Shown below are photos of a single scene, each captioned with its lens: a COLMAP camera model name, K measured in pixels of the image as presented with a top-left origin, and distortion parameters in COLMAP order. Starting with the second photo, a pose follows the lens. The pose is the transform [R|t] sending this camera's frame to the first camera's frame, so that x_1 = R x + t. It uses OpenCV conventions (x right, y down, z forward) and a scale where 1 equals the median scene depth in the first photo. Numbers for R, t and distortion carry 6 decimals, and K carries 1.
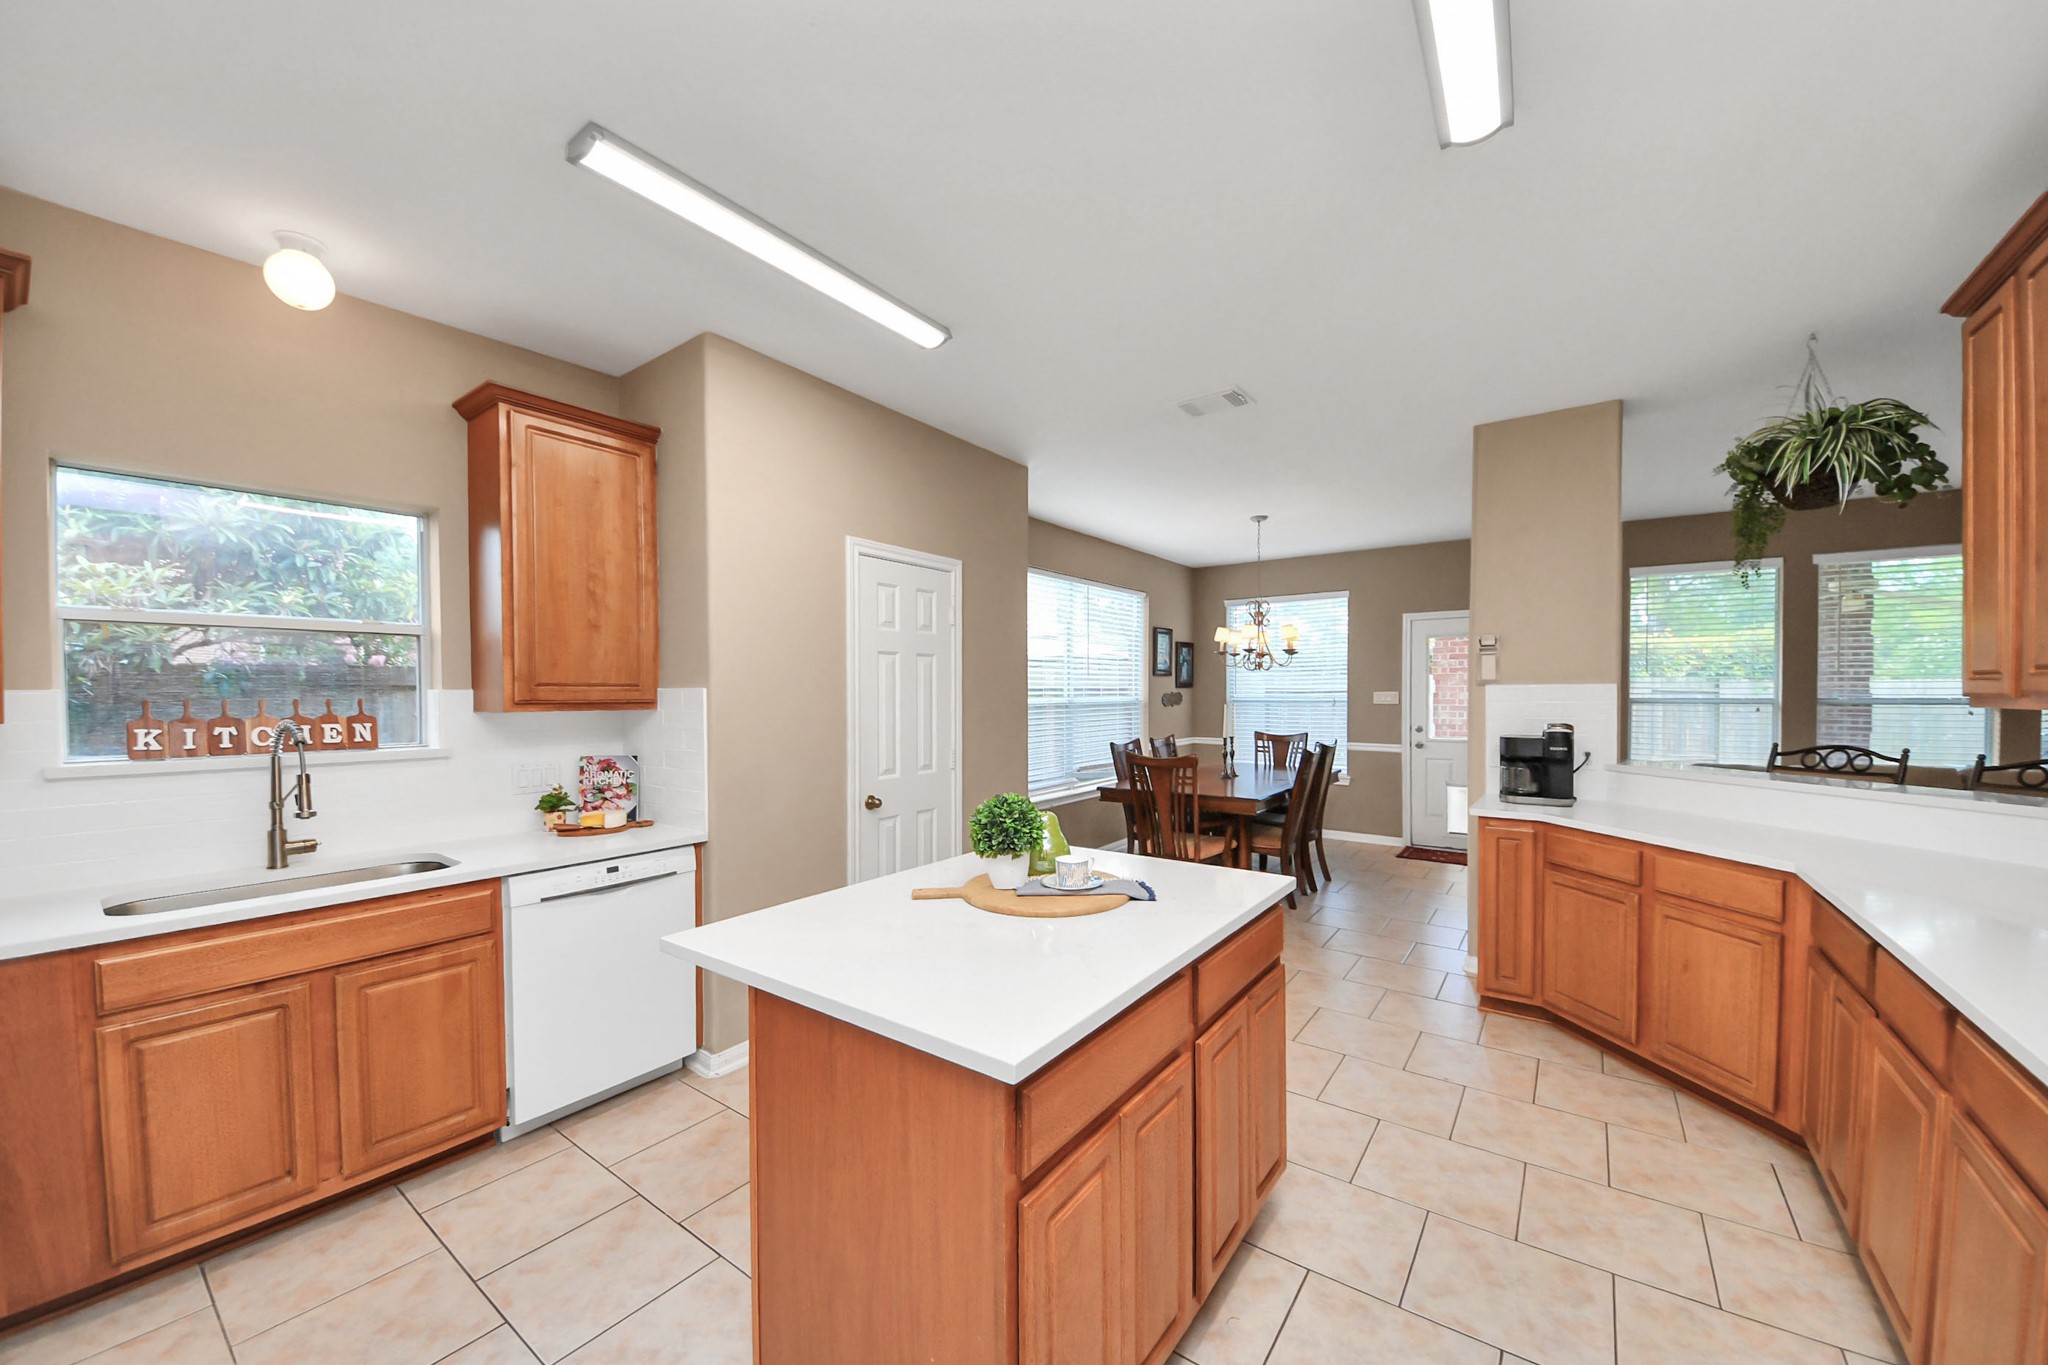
lens RADIAL K [[742.4, 0, 1046.2], [0, 742.4, 702.6], [0, 0, 1]] dist [0.025857, -0.017720]
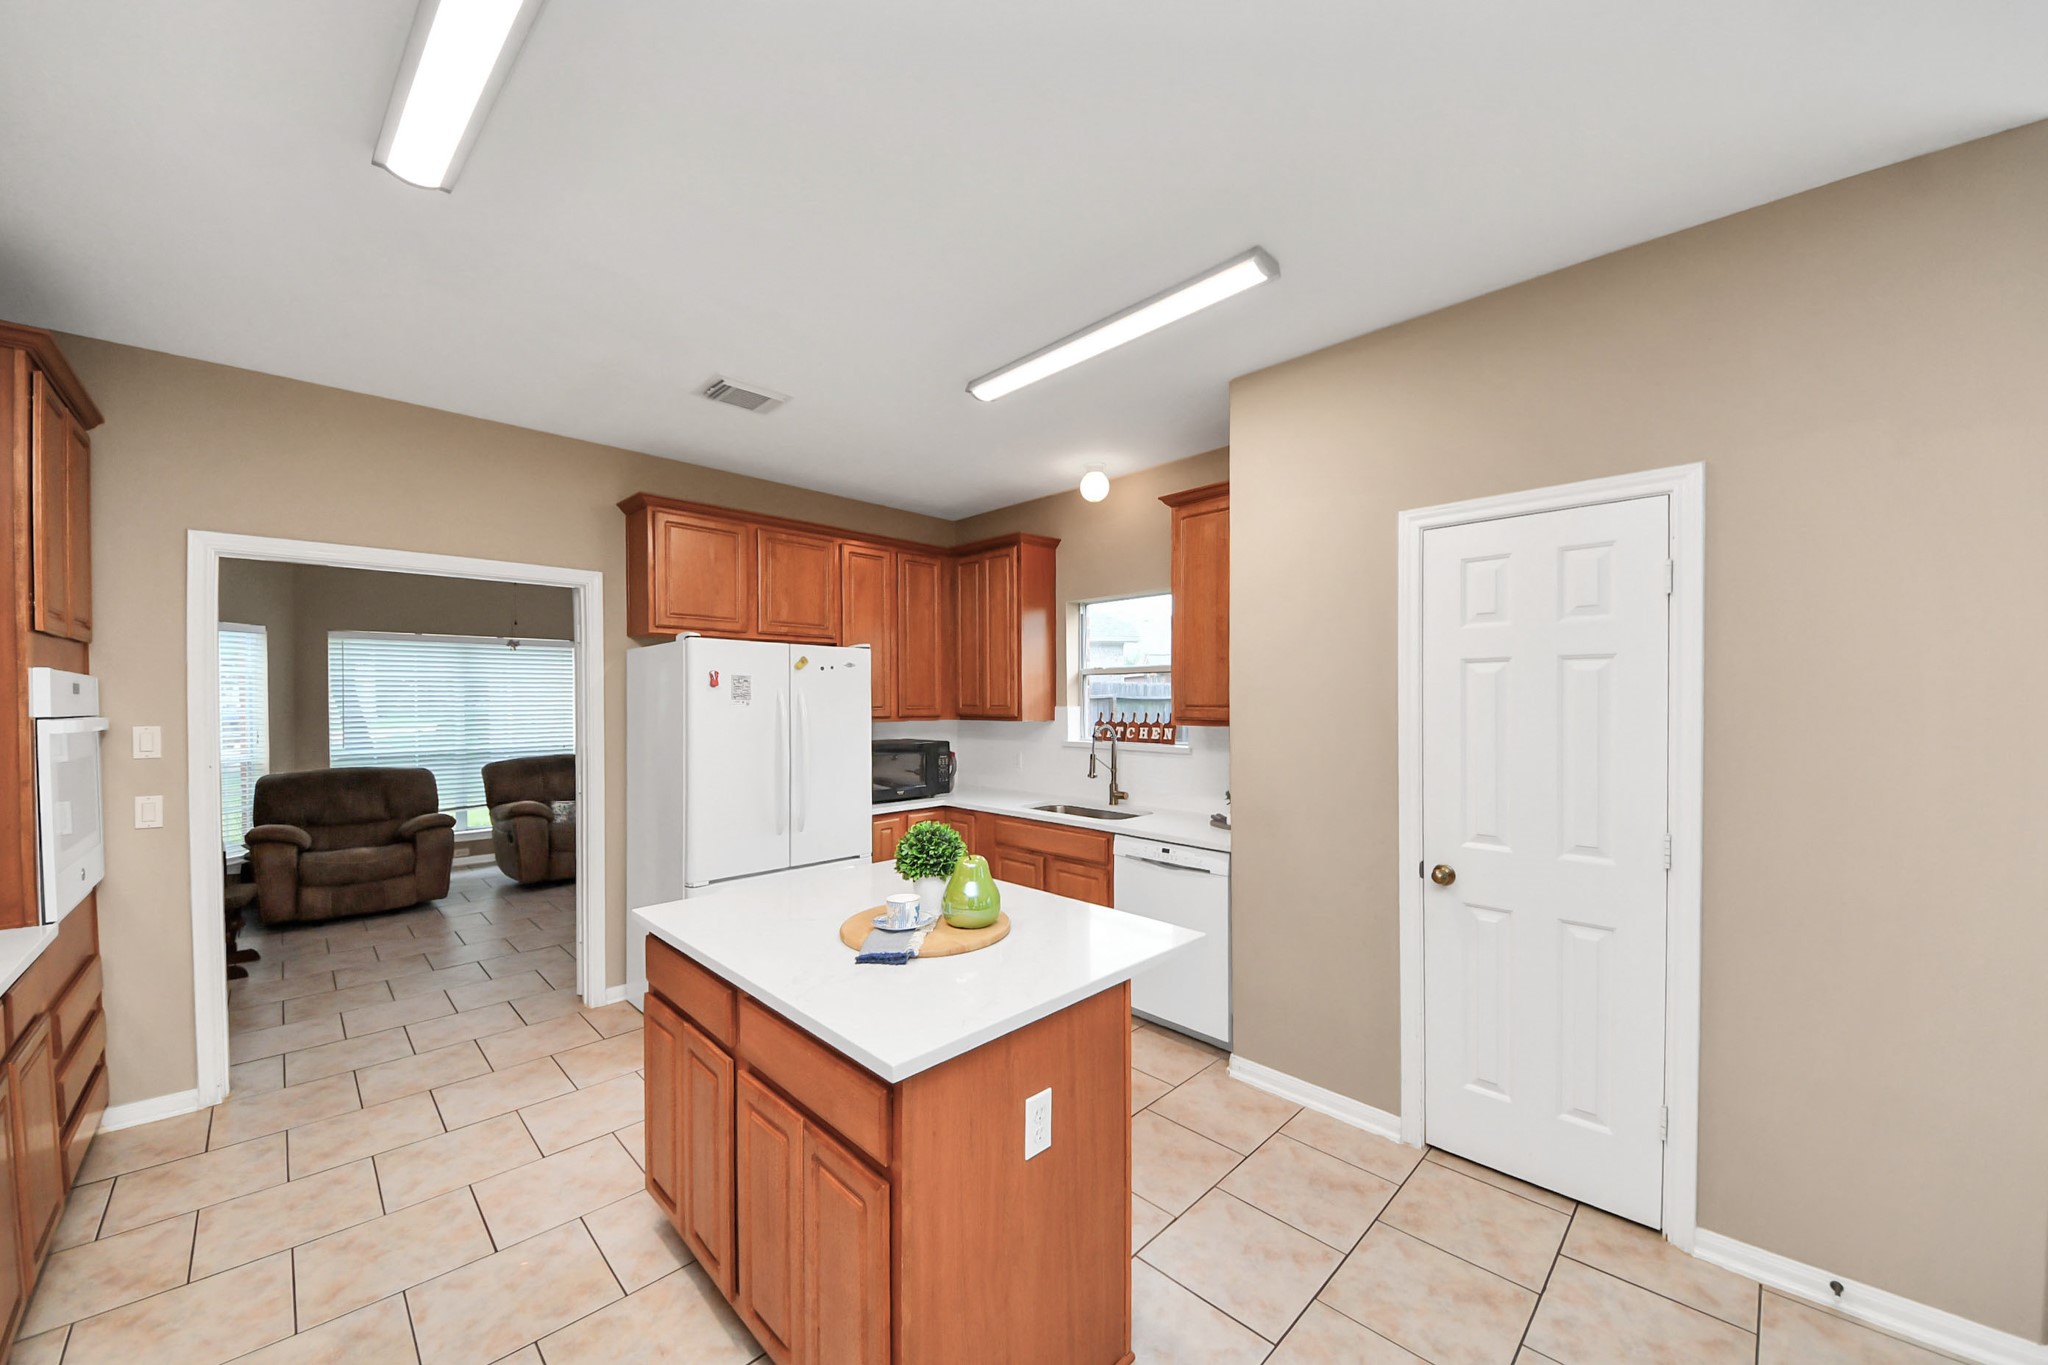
lens RADIAL K [[742.4, 0, 1046.2], [0, 742.4, 702.6], [0, 0, 1]] dist [0.025857, -0.017720]
pose [[-0.163290, 0.011225, -0.986514, 0.656347], [-0.009844, 0.999867, 0.013006, -0.042602], [0.986529, 0.011835, -0.163158, 0.920481]]
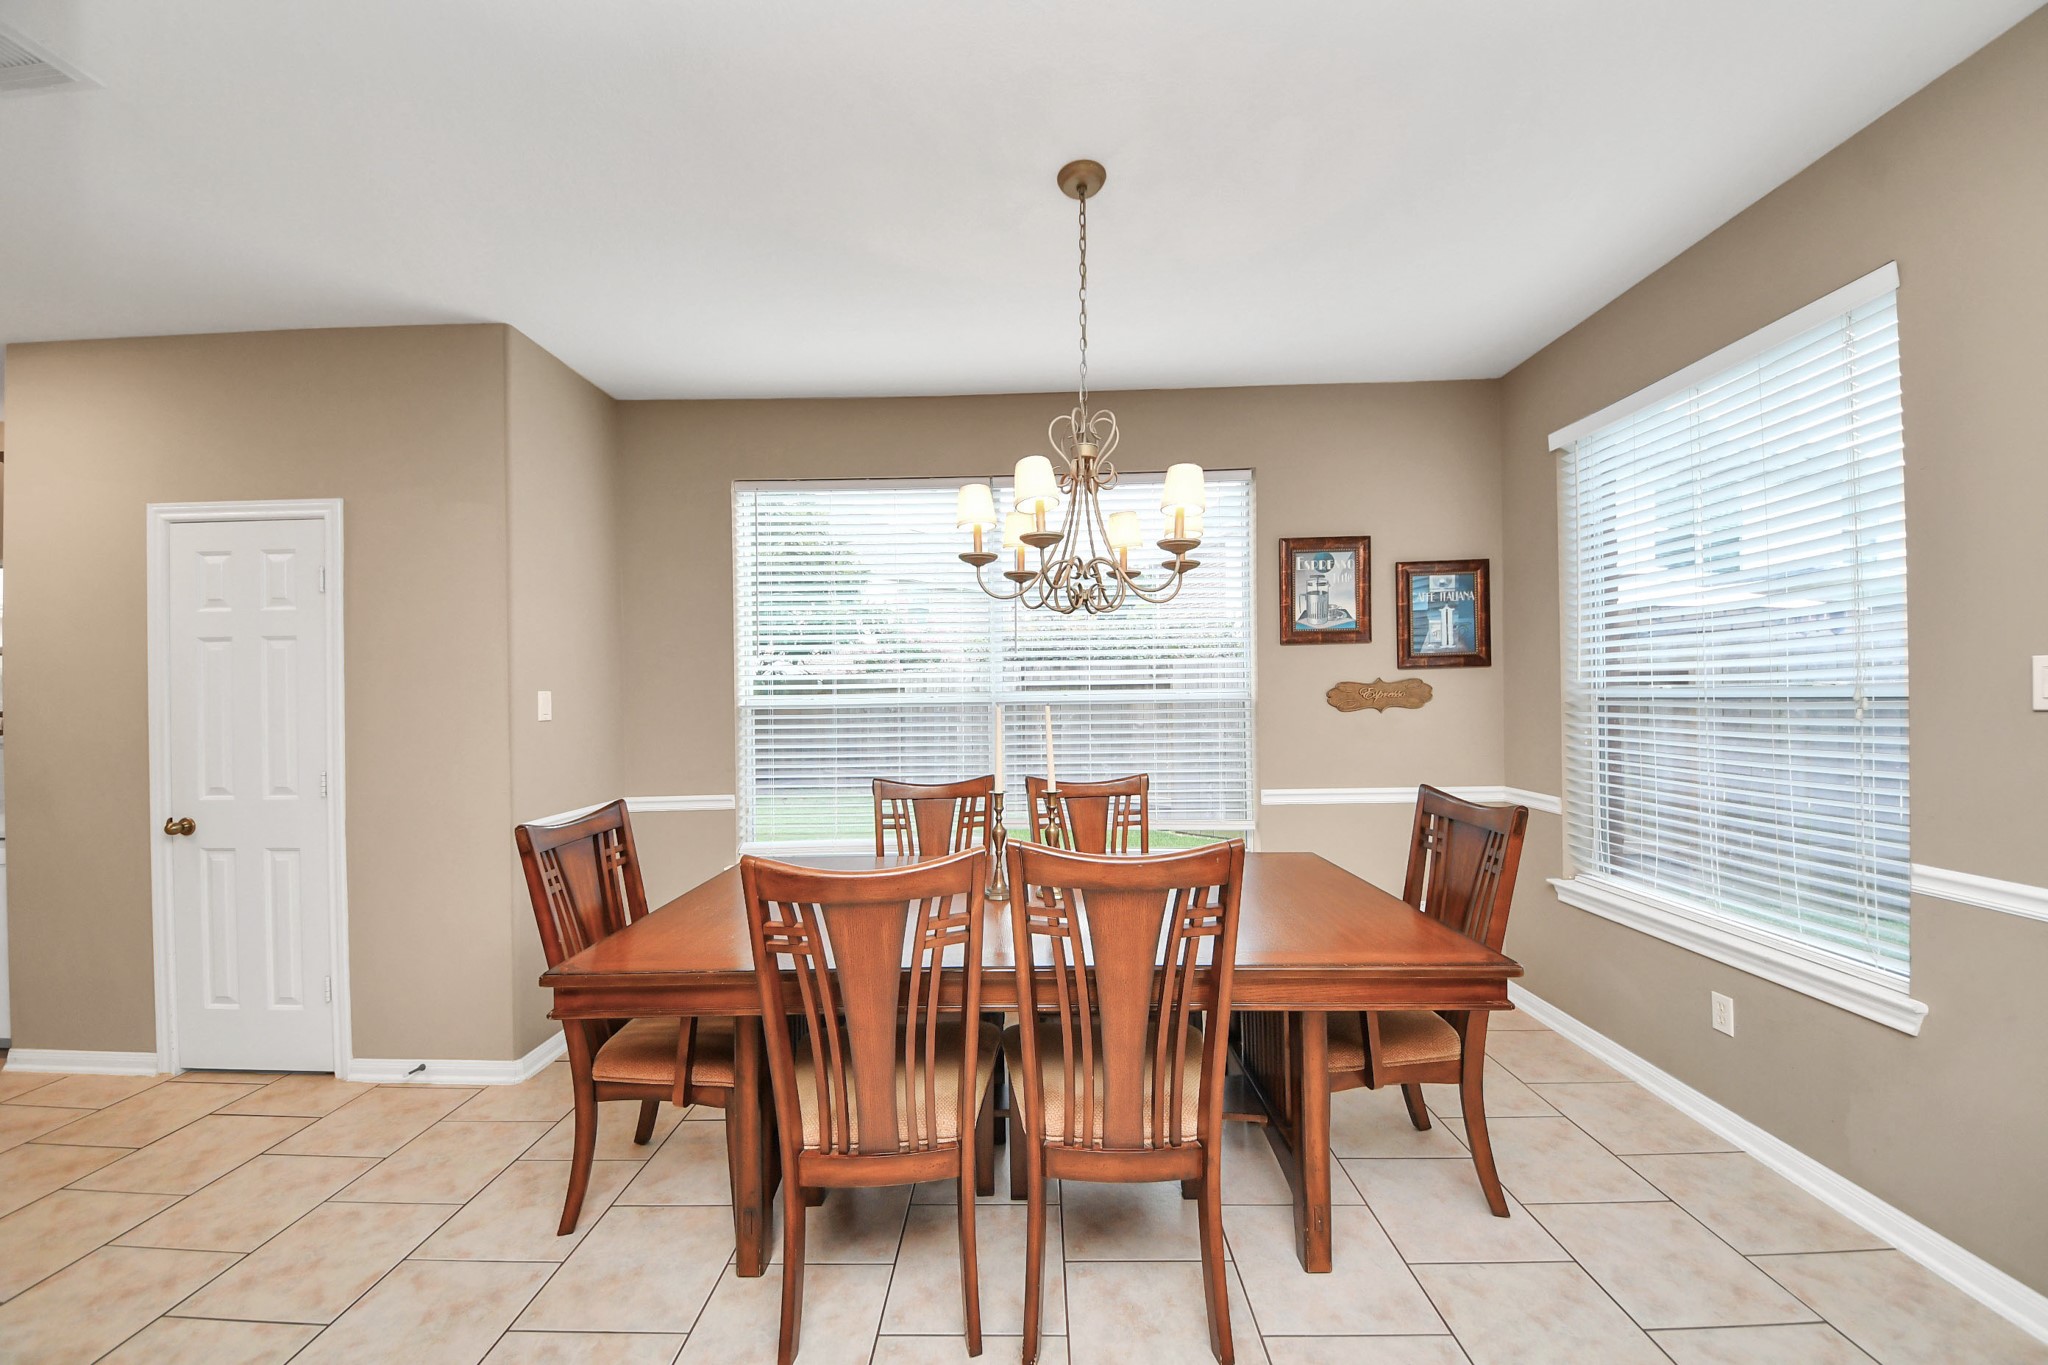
lens RADIAL K [[721.1, 0, 1024.0], [0, 721.1, 682.5], [0, 0, 1]] dist [0.044172, -0.025168]
pose [[0.555475, -0.009282, -0.831481, 1.155541], [-0.001980, 0.999920, -0.012485, -0.016858], [0.831531, 0.008582, 0.555413, 1.637987]]
